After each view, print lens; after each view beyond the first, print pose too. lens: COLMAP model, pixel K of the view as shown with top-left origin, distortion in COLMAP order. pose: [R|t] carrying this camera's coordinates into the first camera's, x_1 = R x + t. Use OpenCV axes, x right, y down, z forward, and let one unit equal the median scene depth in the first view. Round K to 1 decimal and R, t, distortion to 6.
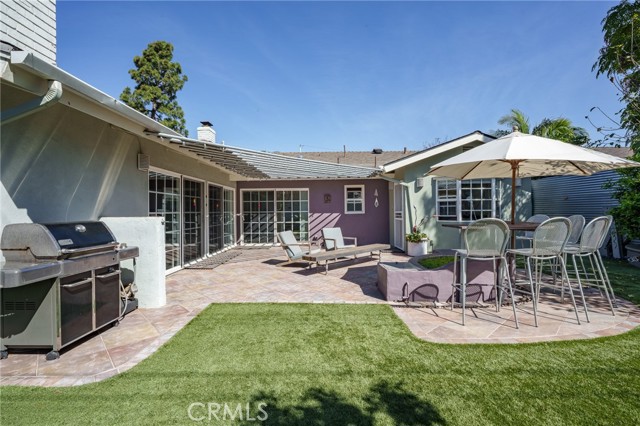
lens RADIAL K [[288.8, 0, 322.1], [0, 288.8, 213.6], [0, 0, 1]] dist [-0.011098, 0.001740]
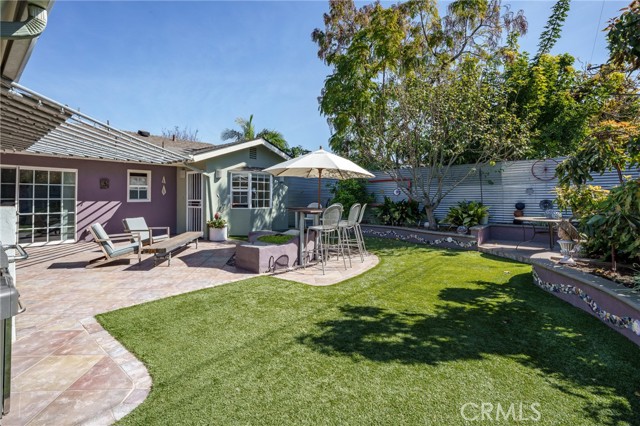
lens RADIAL K [[288.8, 0, 307.0], [0, 288.8, 200.5], [0, 0, 1]] dist [-0.011098, 0.001740]
pose [[0.652995, 0.006083, 0.757338, -0.278670], [-0.002142, 0.999979, -0.006185, 0.000307], [-0.757359, 0.002417, 0.652994, 0.022375]]
